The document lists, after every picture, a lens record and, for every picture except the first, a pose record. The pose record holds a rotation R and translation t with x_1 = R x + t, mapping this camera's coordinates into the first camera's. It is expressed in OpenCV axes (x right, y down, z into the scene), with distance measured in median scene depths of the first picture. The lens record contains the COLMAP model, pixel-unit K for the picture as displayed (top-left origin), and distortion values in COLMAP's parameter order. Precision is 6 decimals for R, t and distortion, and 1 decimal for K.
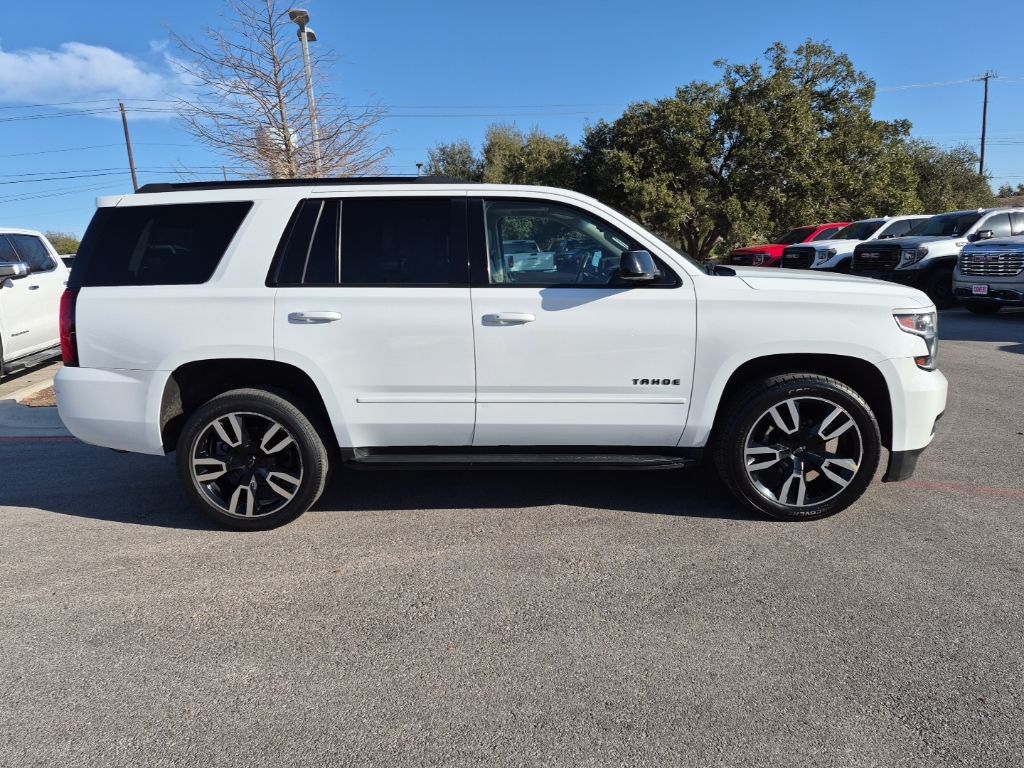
lens RADIAL K [[706.1, 0, 504.4], [0, 706.1, 380.7], [0, 0, 1]] dist [0.065420, -0.053004]
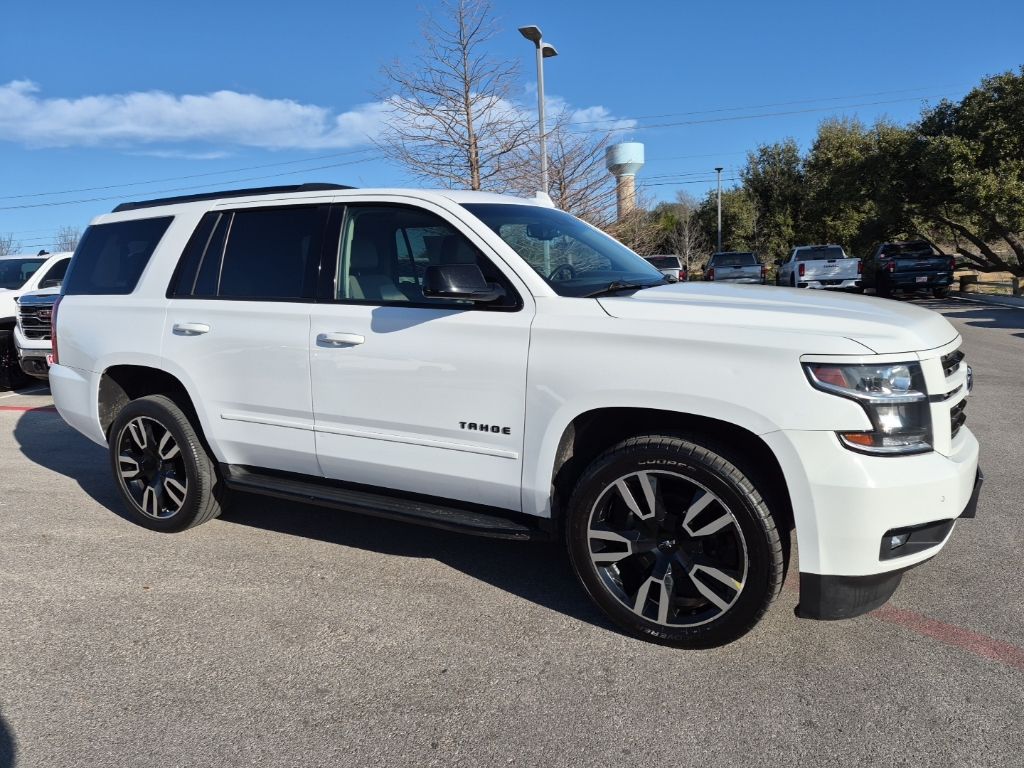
lens RADIAL K [[706.1, 0, 499.7], [0, 706.1, 377.5], [0, 0, 1]] dist [0.065420, -0.053004]
pose [[0.893904, 0.070876, -0.442621, 0.556038], [-0.078421, 0.996920, 0.001258, -0.055189], [0.441346, 0.033586, 0.896708, 0.283505]]
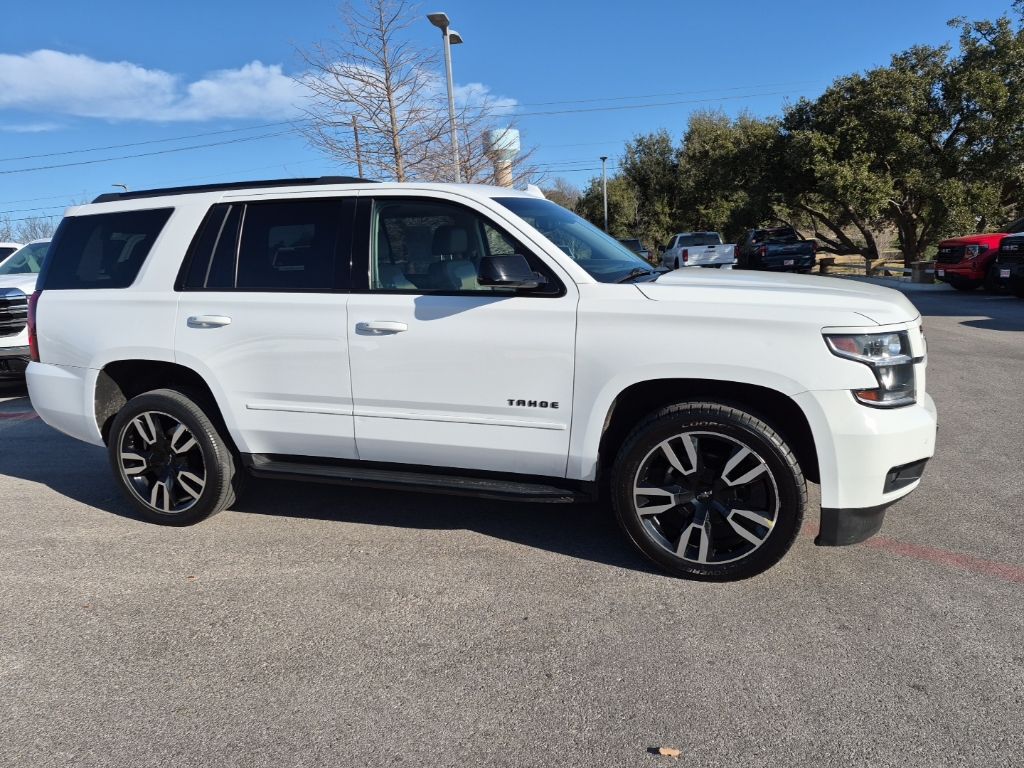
lens RADIAL K [[706.1, 0, 503.3], [0, 706.1, 385.4], [0, 0, 1]] dist [0.065420, -0.053004]
pose [[0.957018, 0.045563, -0.286428, 0.413306], [-0.041566, 0.998935, 0.020022, -0.035595], [0.287035, -0.007255, 0.957893, 0.146121]]
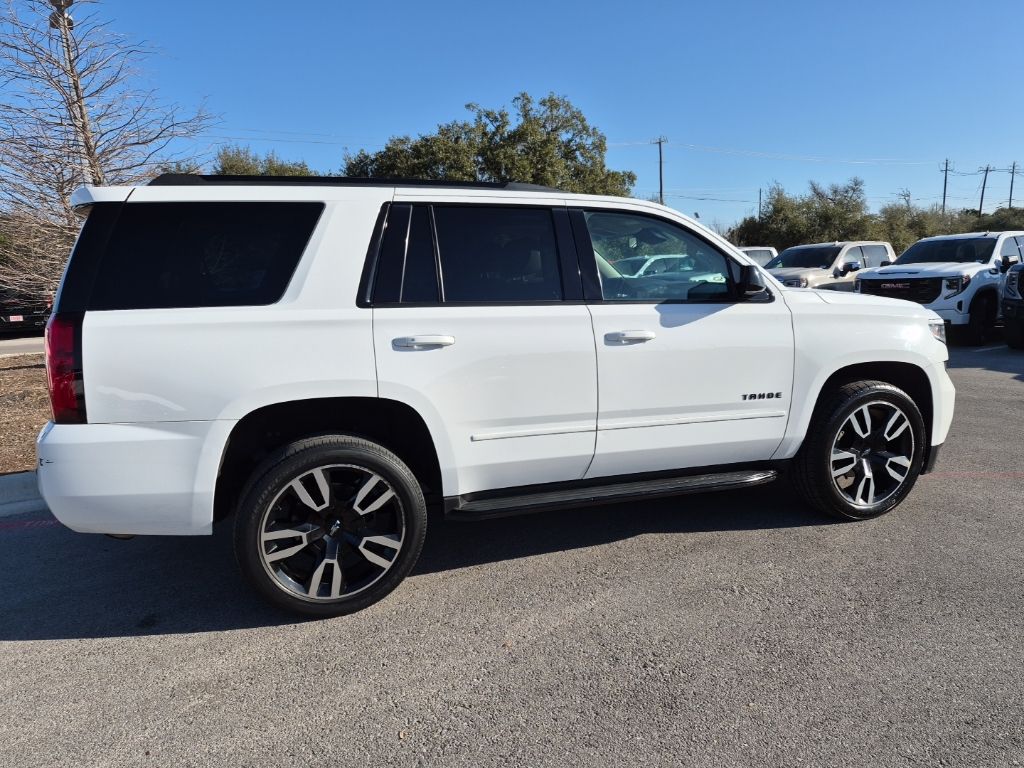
lens RADIAL K [[706.1, 0, 509.5], [0, 706.1, 383.2], [0, 0, 1]] dist [0.065420, -0.053004]
pose [[0.927641, -0.050665, 0.370022, -0.470009], [0.066287, 0.997361, -0.029619, -0.010096], [-0.367544, 0.052003, 0.928551, 0.189938]]
